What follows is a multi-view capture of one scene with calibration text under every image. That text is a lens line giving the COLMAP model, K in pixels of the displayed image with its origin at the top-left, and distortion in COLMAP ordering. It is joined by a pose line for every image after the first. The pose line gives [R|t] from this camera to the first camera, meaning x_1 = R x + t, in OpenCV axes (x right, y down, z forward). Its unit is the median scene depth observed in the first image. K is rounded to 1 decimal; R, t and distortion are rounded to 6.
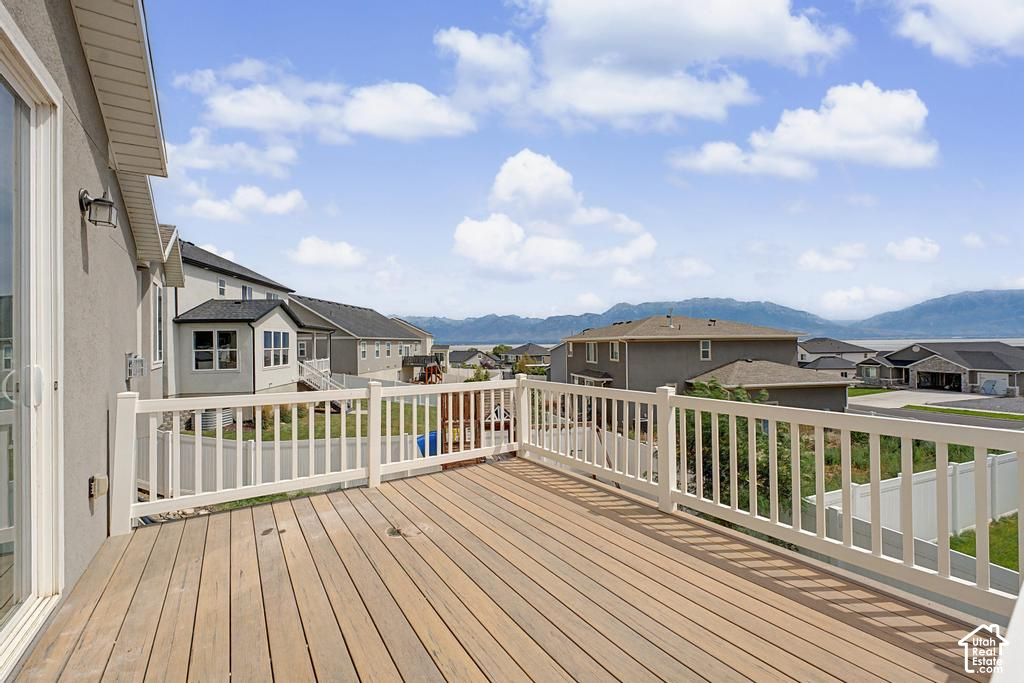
lens RADIAL K [[418.0, 0, 516.6], [0, 418.0, 342.0], [0, 0, 1]] dist [0.001938, 0.000120]
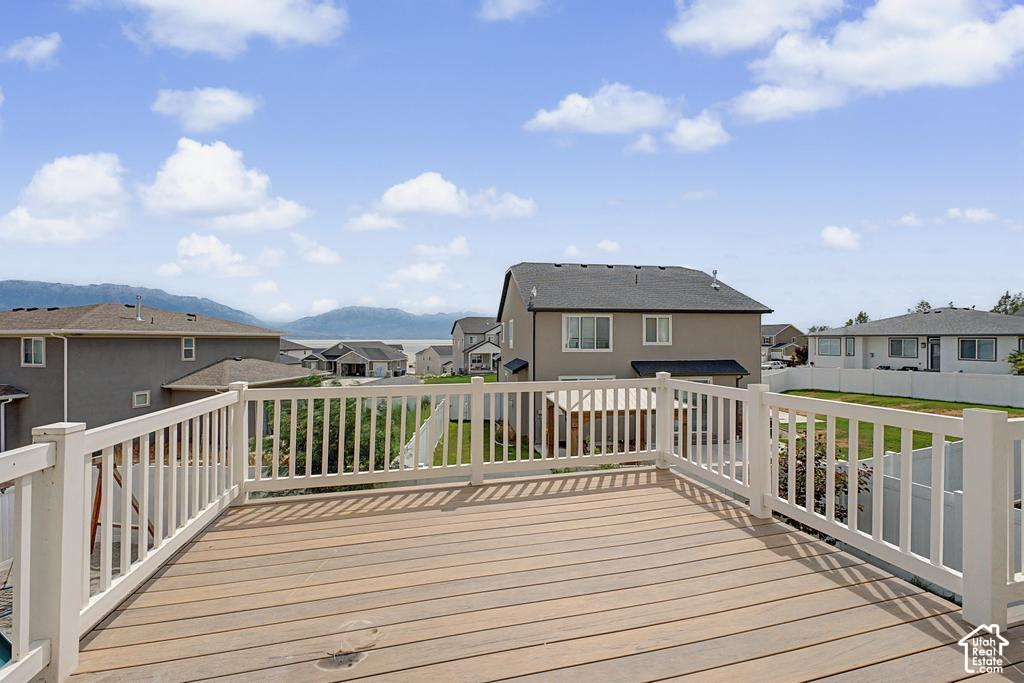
lens RADIAL K [[407.9, 0, 510.8], [0, 407.9, 337.5], [0, 0, 1]] dist [-0.006106, -0.000331]
pose [[0.346003, 0.016513, 0.938088, -0.105560], [-0.008586, 0.999859, -0.014433, 0.002734], [-0.938194, -0.003060, 0.346096, 0.084066]]
